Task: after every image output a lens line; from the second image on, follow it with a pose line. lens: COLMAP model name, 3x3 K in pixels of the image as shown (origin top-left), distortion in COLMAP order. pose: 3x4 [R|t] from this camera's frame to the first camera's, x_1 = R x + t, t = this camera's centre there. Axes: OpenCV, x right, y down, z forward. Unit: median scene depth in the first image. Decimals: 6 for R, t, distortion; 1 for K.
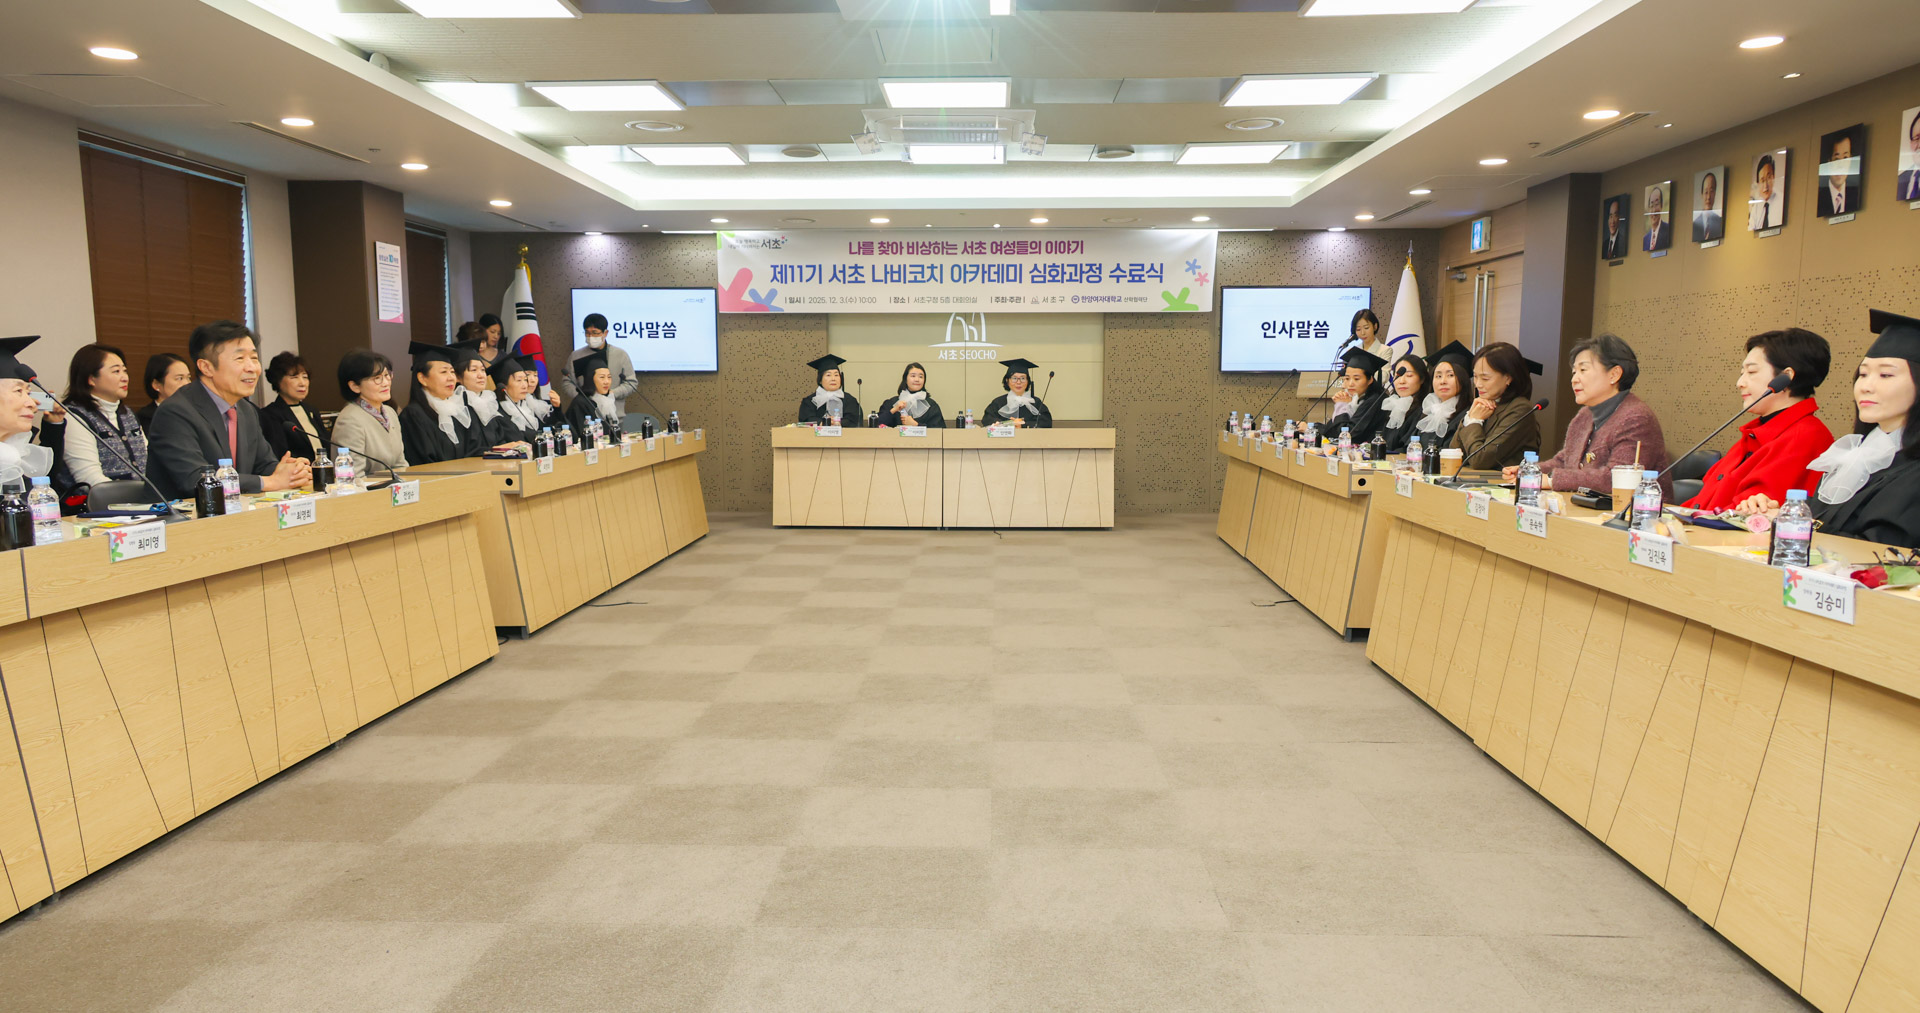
lens RADIAL K [[1396.3, 0, 963.5], [0, 1396.3, 585.8], [0, 0, 1]] dist [0.011852, -0.001516]
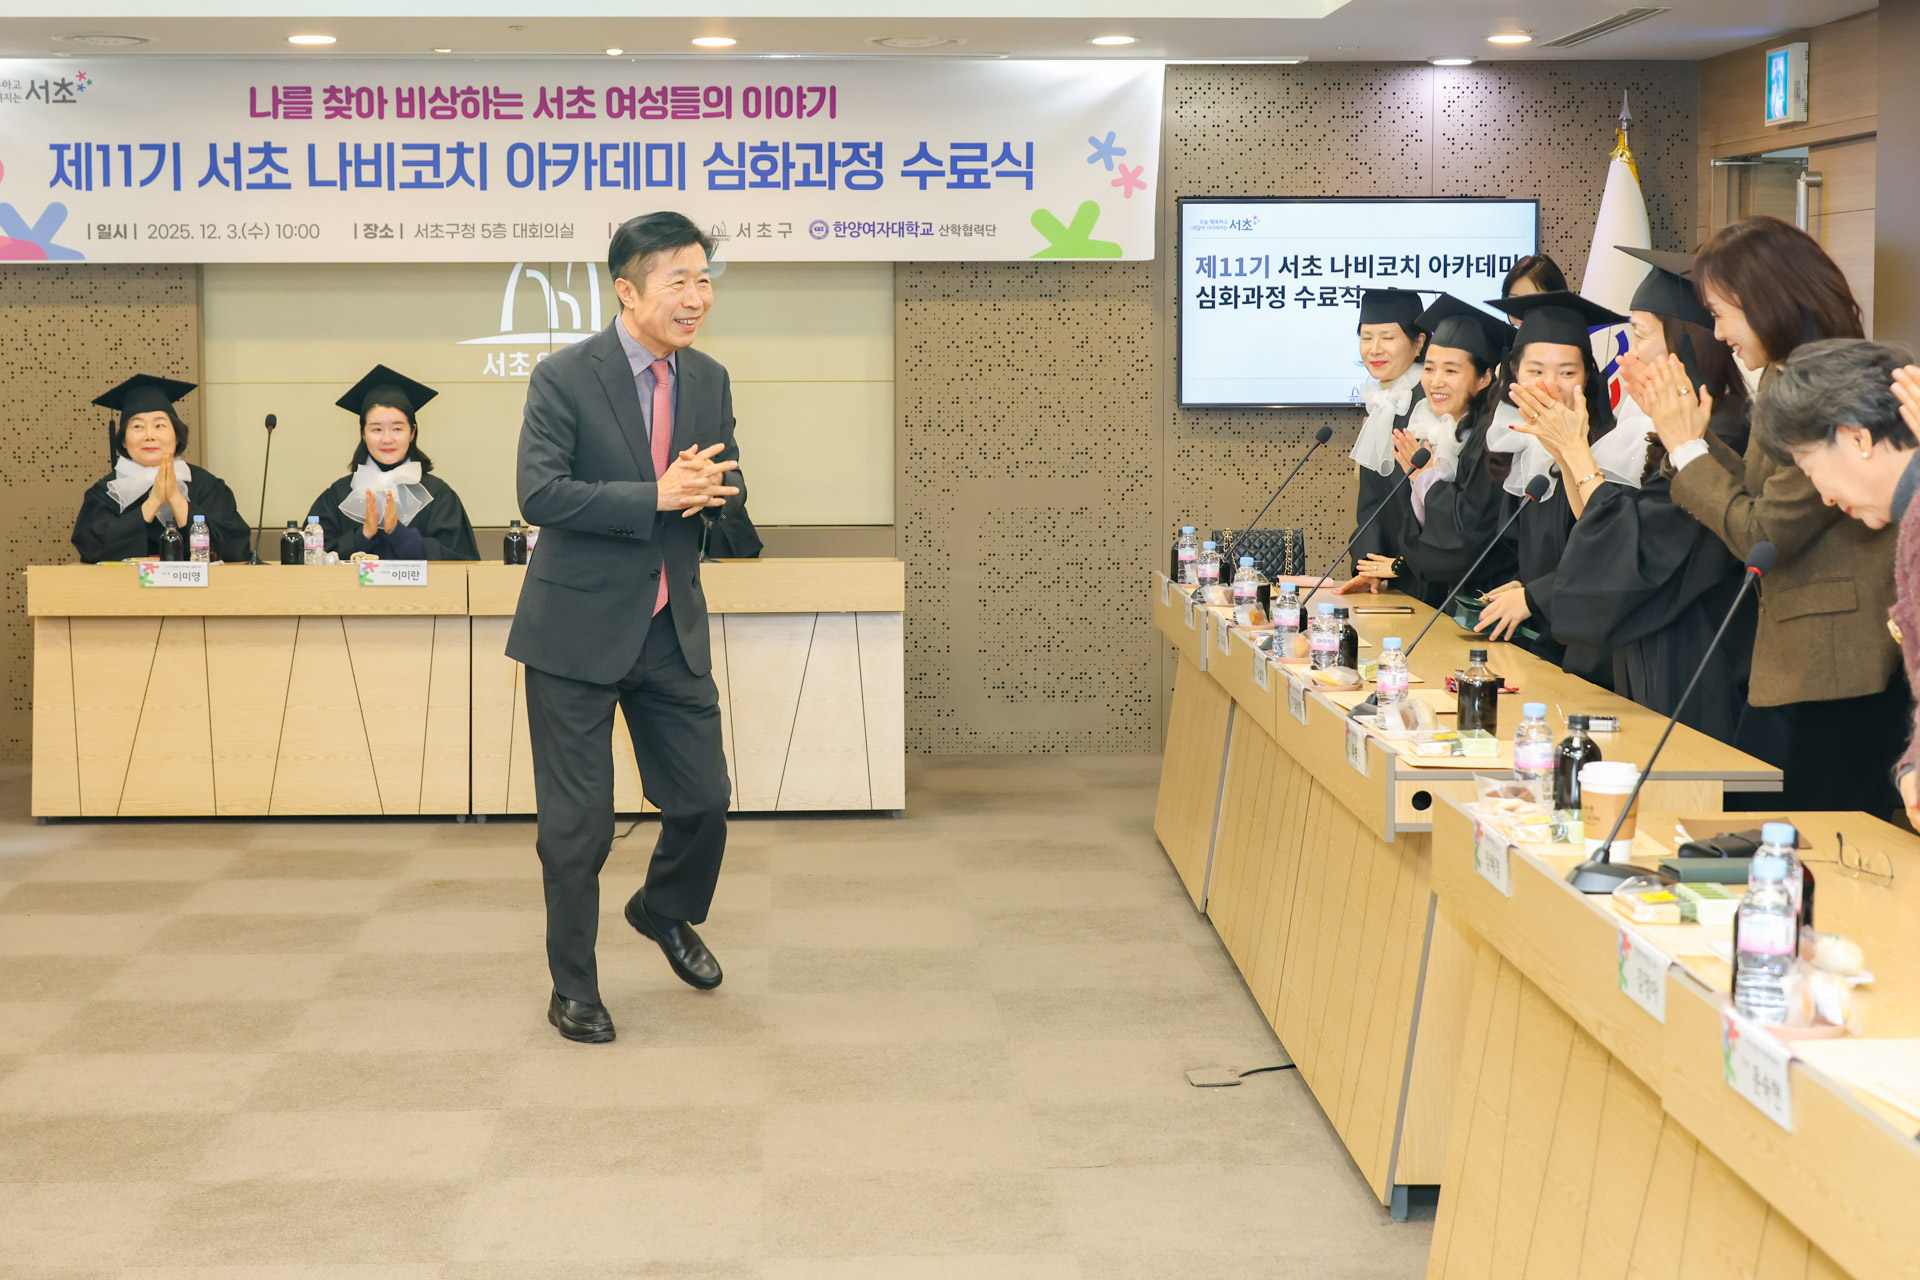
lens RADIAL K [[3259.4, 0, 972.9], [0, 3259.4, 628.8], [0, 0, 1]] dist [0.001170, 0.000000]
pose [[0.997050, -0.009860, 0.076120, 0.051816], [0.013797, 0.998585, -0.051366, -0.041334], [-0.075506, 0.052265, 0.995775, 0.066913]]
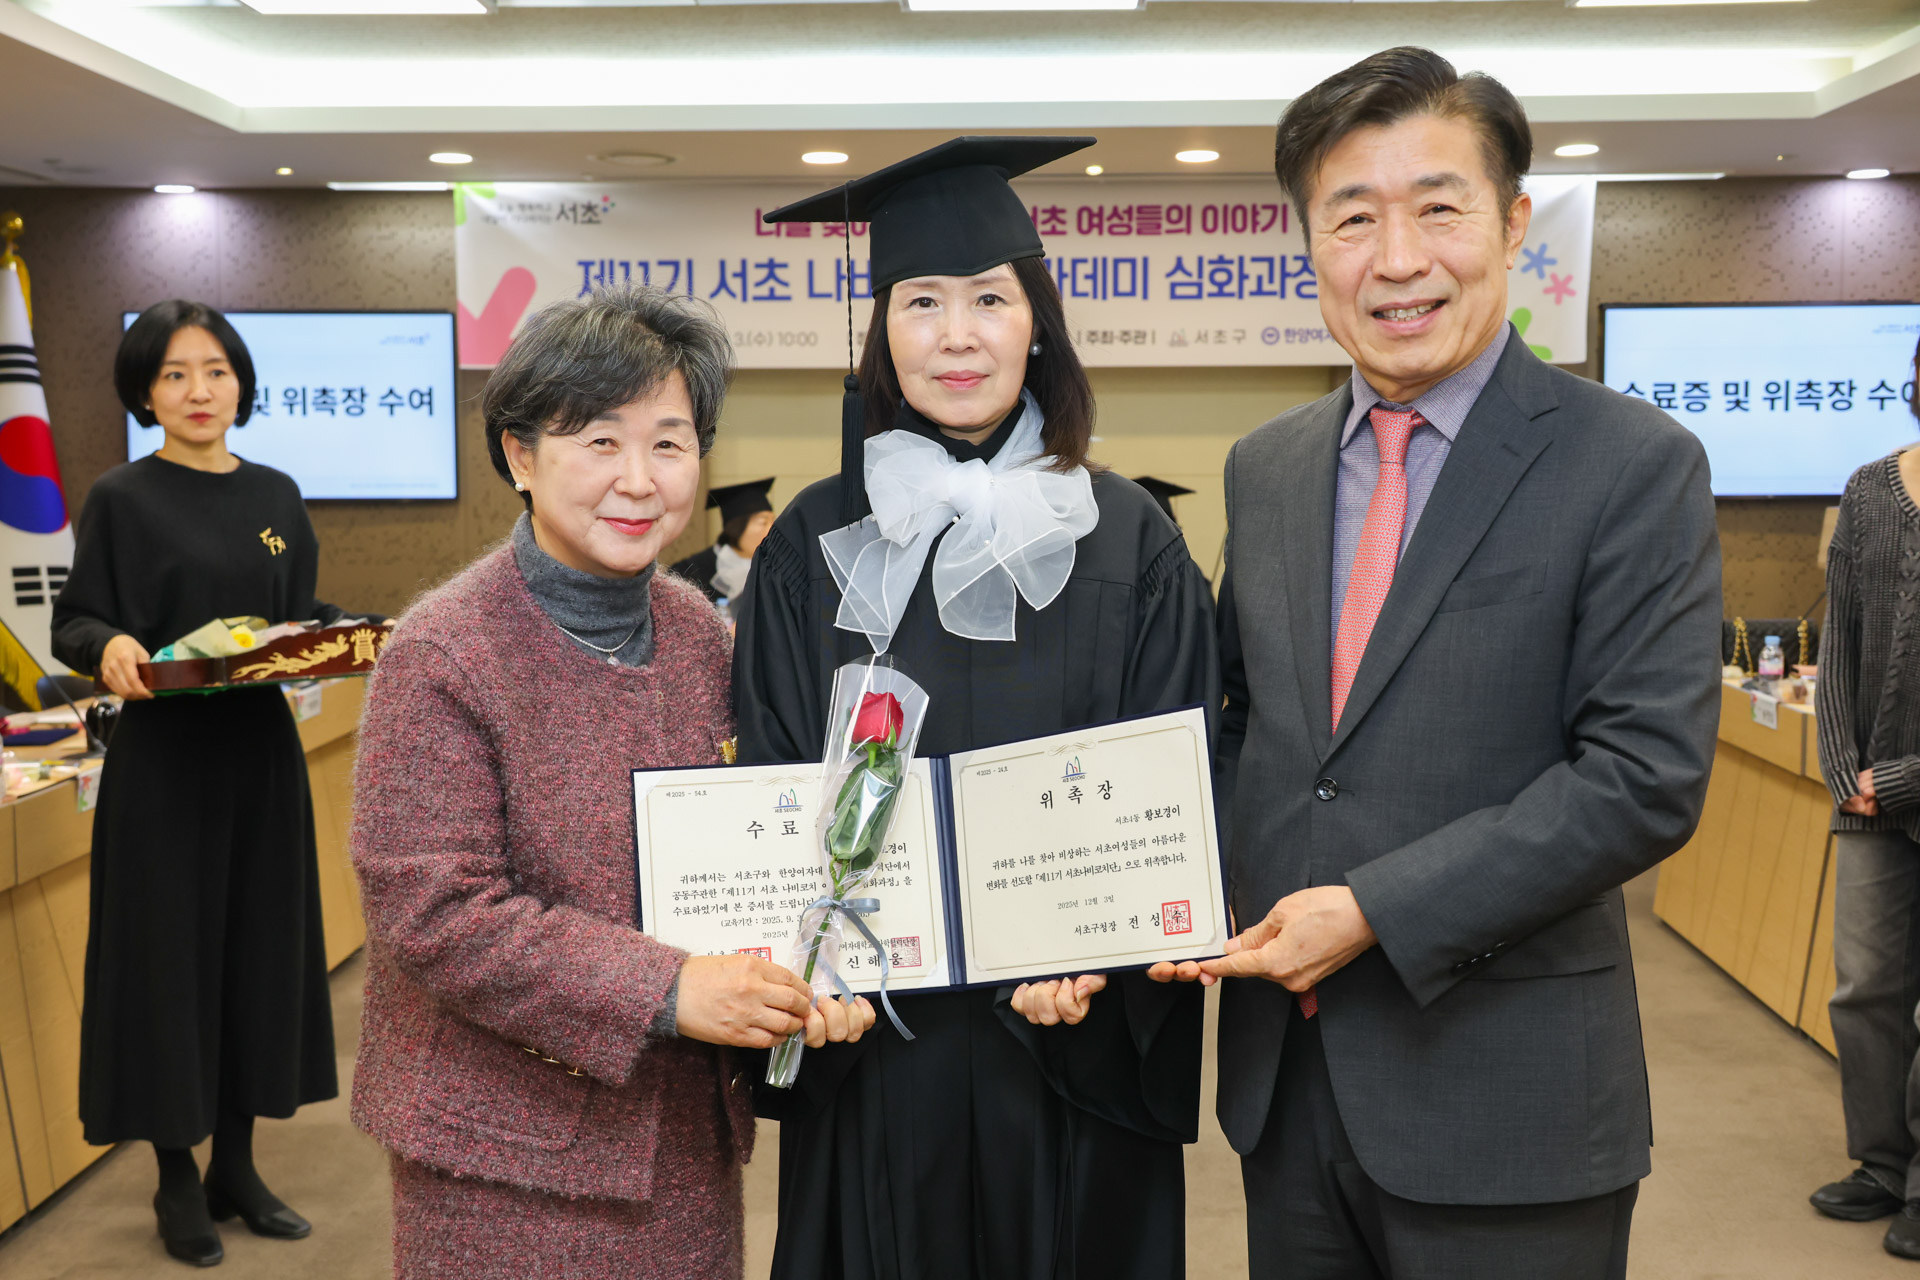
lens RADIAL K [[2158.7, 0, 1002.6], [0, 2158.7, 629.4], [0, 0, 1]] dist [0.039054, 0.000000]
pose [[0.999934, -0.004893, 0.010391, -0.011723], [0.005485, 0.998314, -0.057781, -0.073932], [-0.010091, 0.057834, 0.998275, 0.327110]]
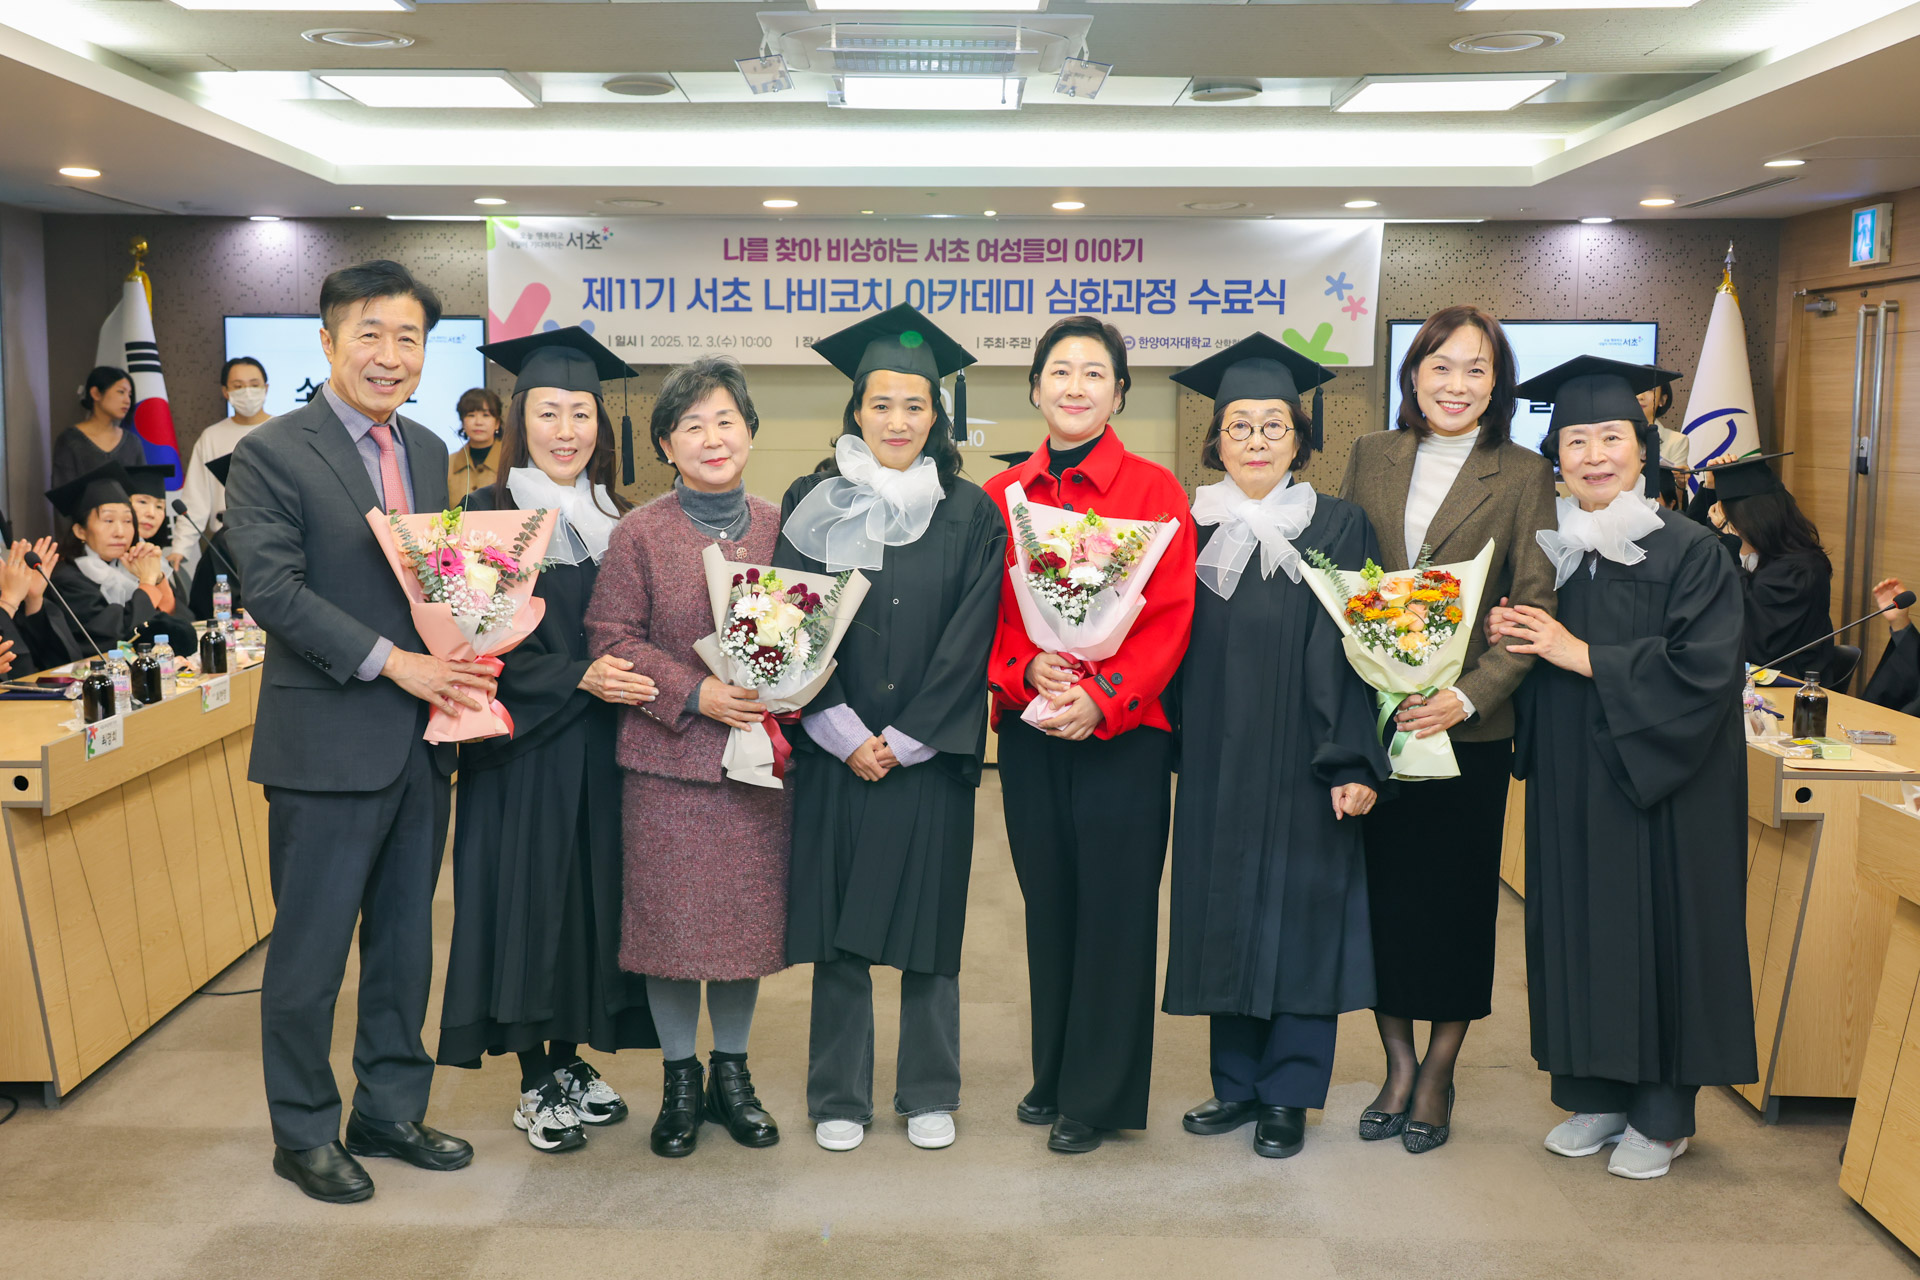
lens RADIAL K [[2161.9, 0, 912.7], [0, 2161.9, 669.9], [0, 0, 1]] dist [0.032677, 0.000000]
pose [[0.999933, 0.003358, 0.011093, -0.015426], [-0.003082, 0.999687, -0.024817, -0.052334], [-0.011173, 0.024781, 0.999630, 0.137763]]
